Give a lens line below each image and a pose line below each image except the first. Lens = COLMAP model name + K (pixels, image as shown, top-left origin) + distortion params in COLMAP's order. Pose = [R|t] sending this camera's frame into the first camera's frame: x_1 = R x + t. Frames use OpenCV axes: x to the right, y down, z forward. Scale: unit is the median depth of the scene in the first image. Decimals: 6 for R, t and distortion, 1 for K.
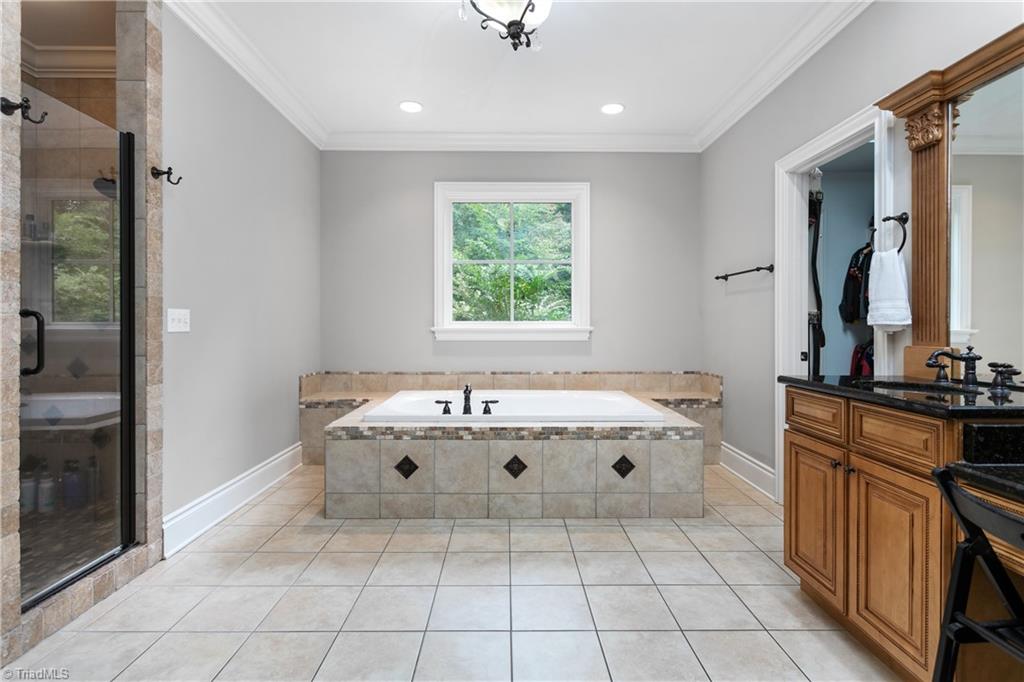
lens RADIAL K [[495.5, 0, 514.4], [0, 495.5, 331.7], [0, 0, 1]] dist [-0.004175, 0.001821]
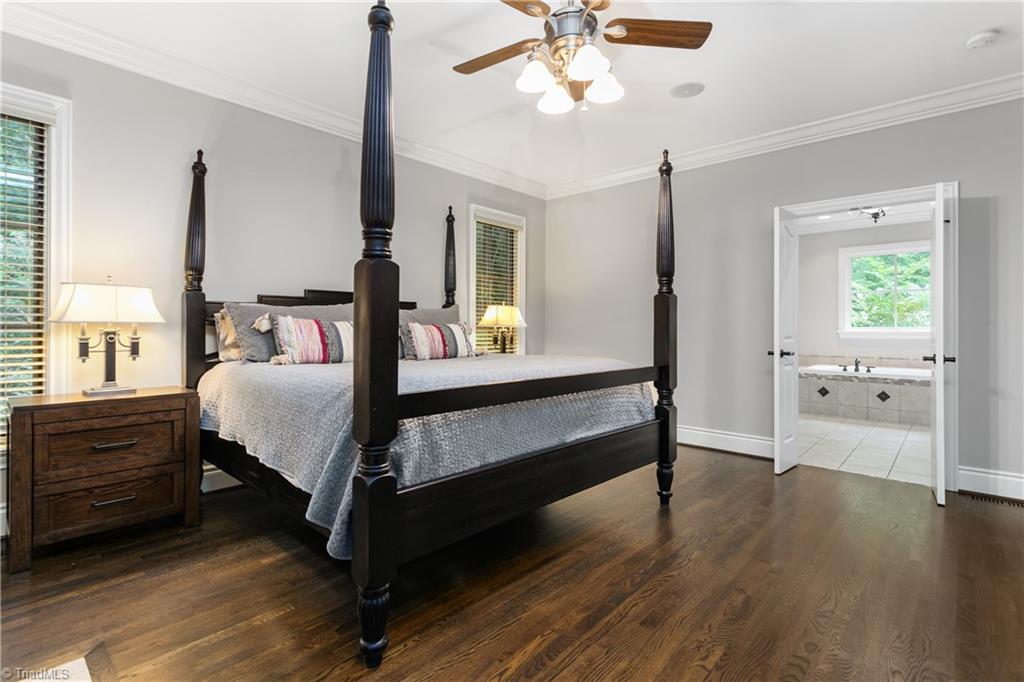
lens RADIAL K [[495.5, 0, 500.7], [0, 495.5, 325.4], [0, 0, 1]] dist [-0.004175, 0.001821]
pose [[0.724014, -0.000239, -0.689785, 0.277651], [-0.012222, 0.999839, -0.013175, 0.016625], [0.689677, 0.017970, 0.723894, -1.676064]]
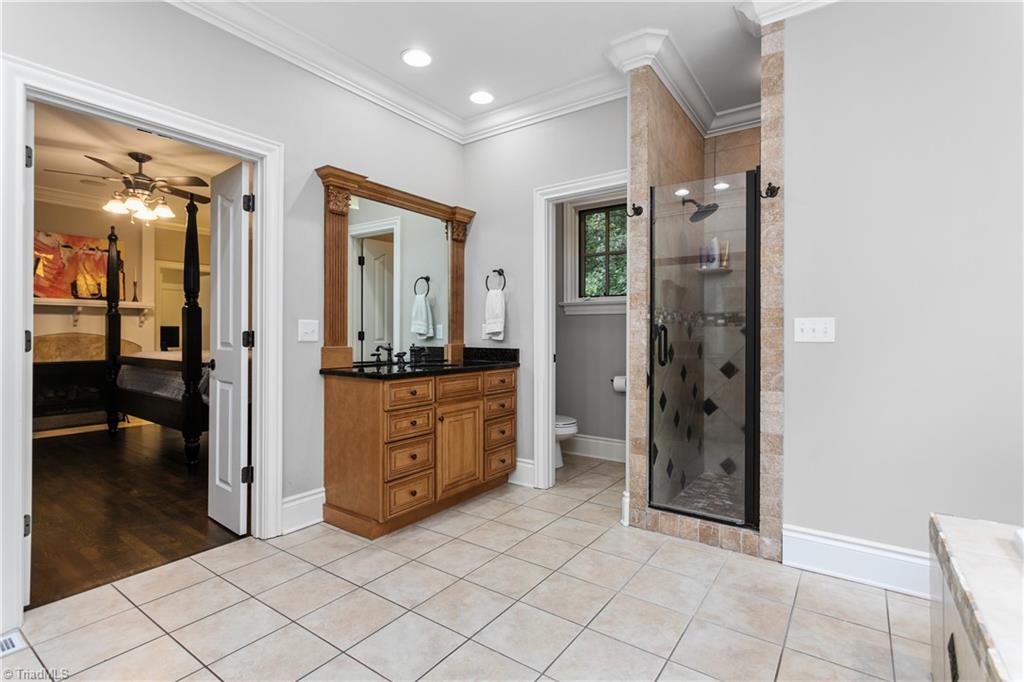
lens RADIAL K [[495.5, 0, 514.3], [0, 495.5, 340.2], [0, 0, 1]] dist [-0.004175, 0.001821]
pose [[-0.591691, 0.001947, -0.806163, 0.317836], [-0.018241, 0.999709, 0.015803, -0.005516], [0.805958, 0.024055, -0.591483, 0.822552]]
